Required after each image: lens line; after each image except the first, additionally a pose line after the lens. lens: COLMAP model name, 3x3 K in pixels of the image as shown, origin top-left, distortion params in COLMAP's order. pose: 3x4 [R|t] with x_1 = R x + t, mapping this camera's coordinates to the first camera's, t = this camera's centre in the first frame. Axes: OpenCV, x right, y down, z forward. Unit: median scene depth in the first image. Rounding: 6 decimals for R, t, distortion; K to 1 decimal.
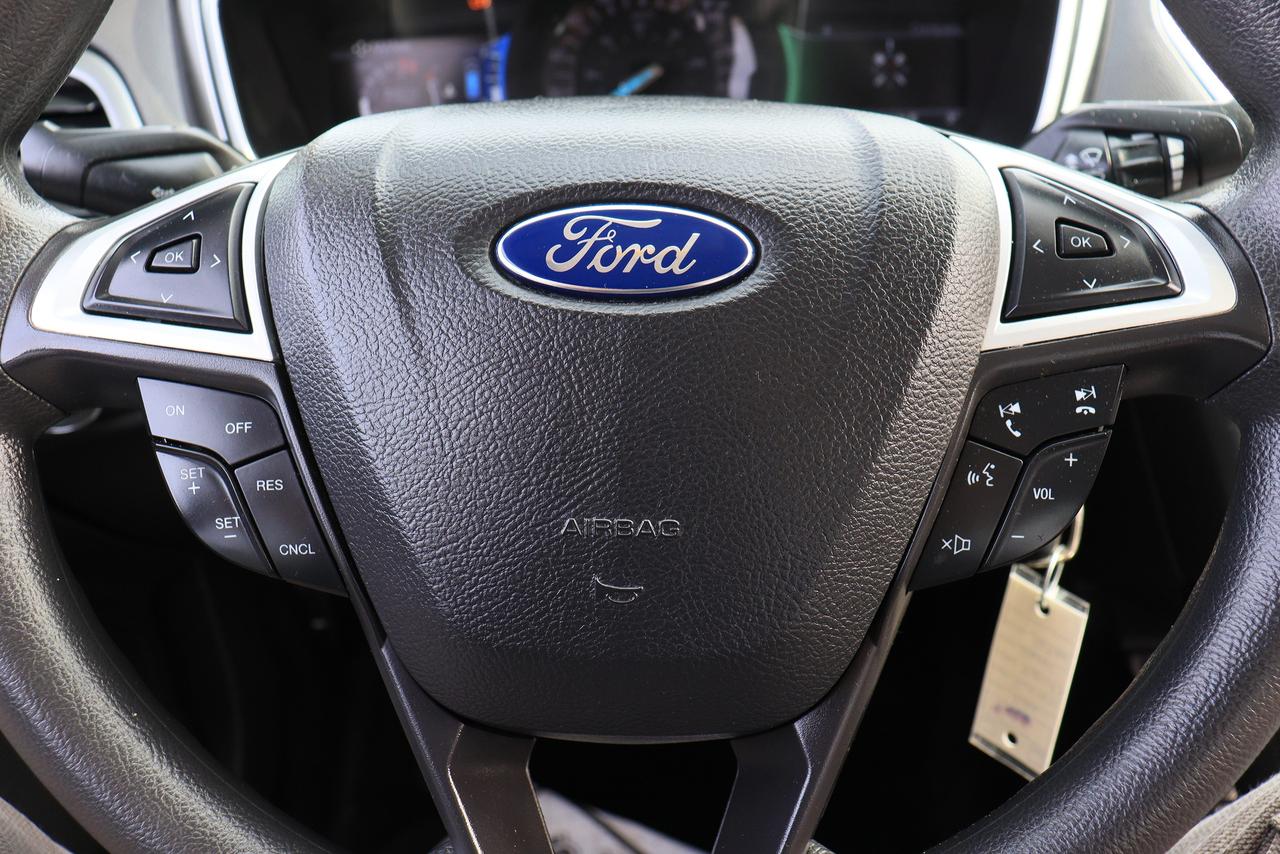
lens RADIAL K [[1057.0, 0, 640.0], [0, 1057.0, 427.0], [0, 0, 1]] dist [-0.134932, 0.155860]
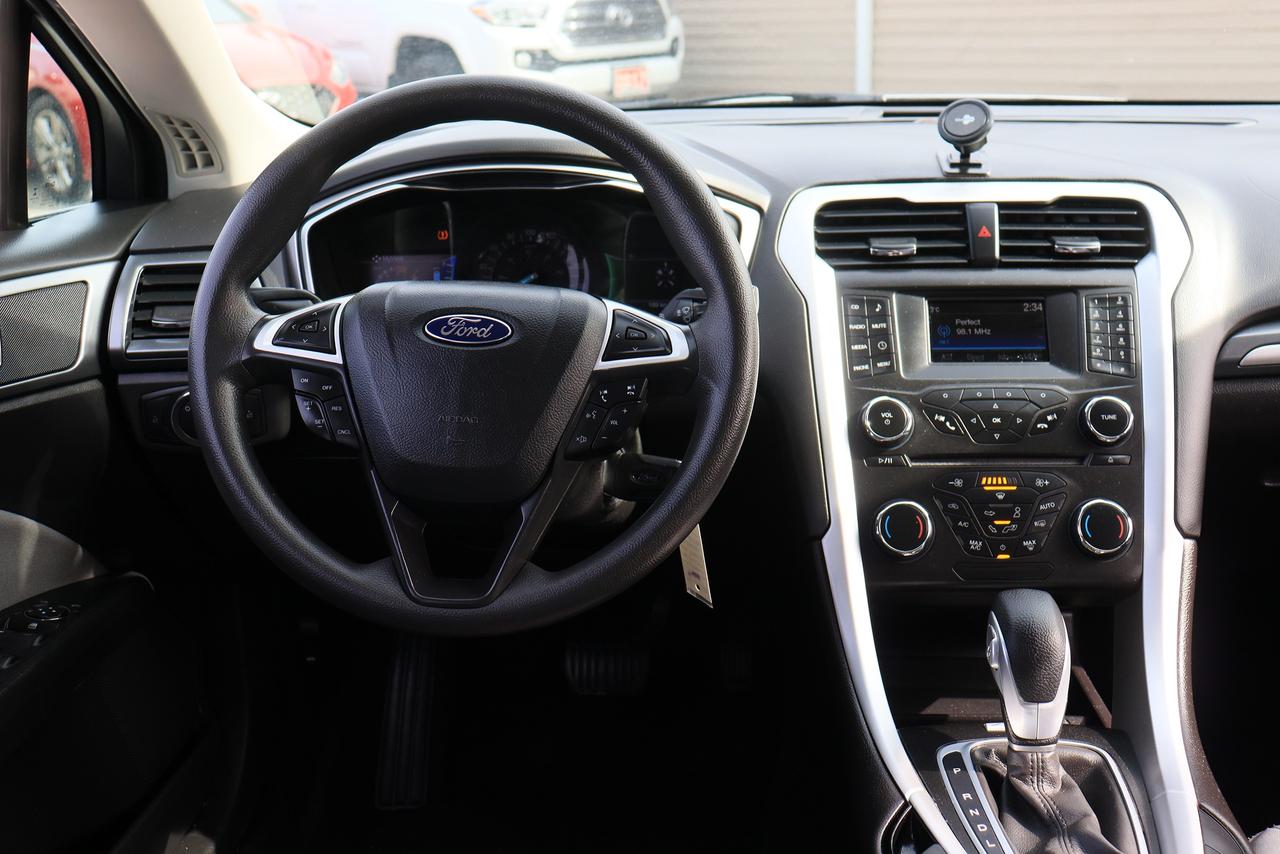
lens RADIAL K [[1410.8, 0, 640.0], [0, 1410.8, 427.0], [0, 0, 1]] dist [-0.043415, 0.004871]
pose [[0.996888, 0.047924, -0.062589, 0.689006], [-0.060134, 0.975702, -0.210690, 0.854234], [0.050971, 0.213798, 0.975547, -2.618027]]
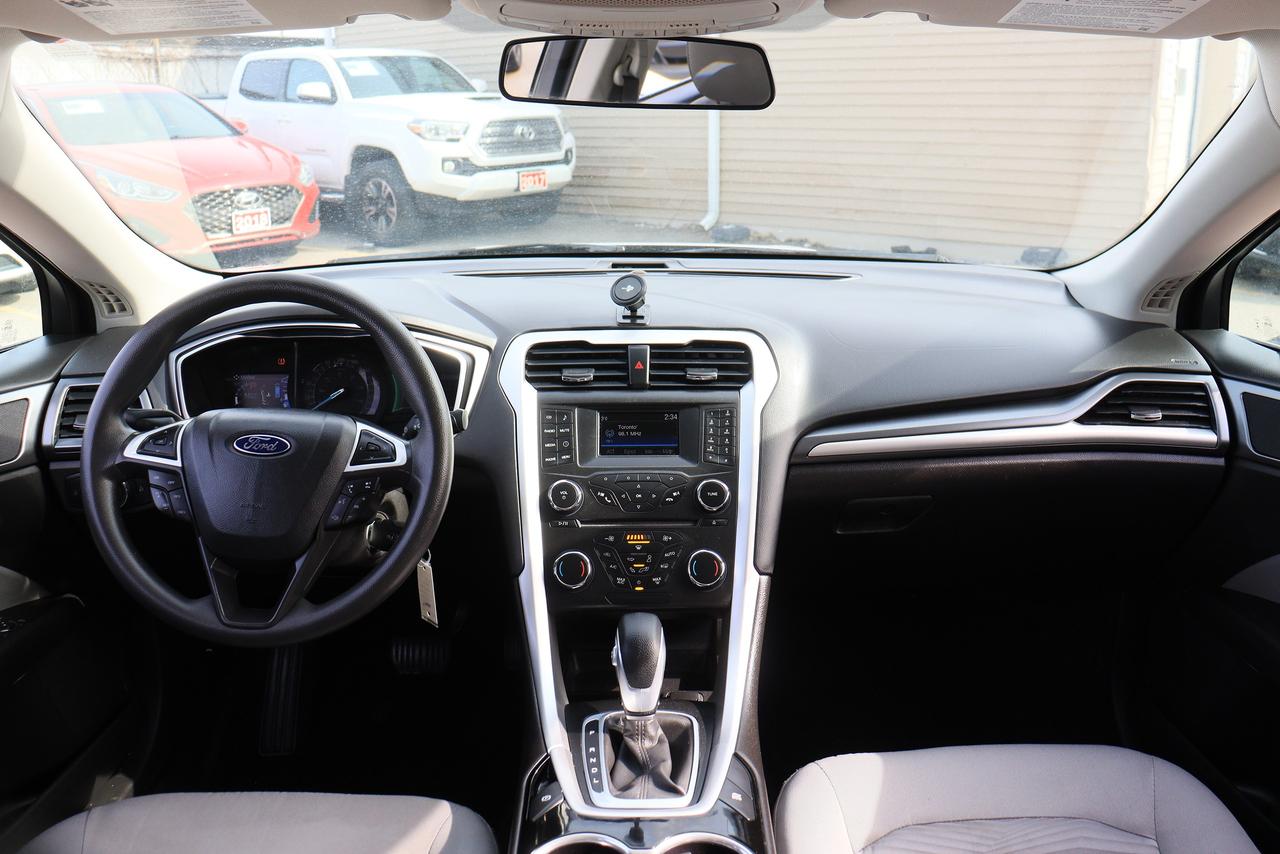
lens RADIAL K [[1121.7, 0, 640.0], [0, 1121.7, 427.0], [0, 0, 1]] dist [-0.172451, 0.198205]
pose [[0.998918, 0.045965, 0.007142, 1.473316], [-0.043122, 0.972625, -0.228346, 0.716834], [-0.017442, 0.227791, 0.973554, -3.403663]]
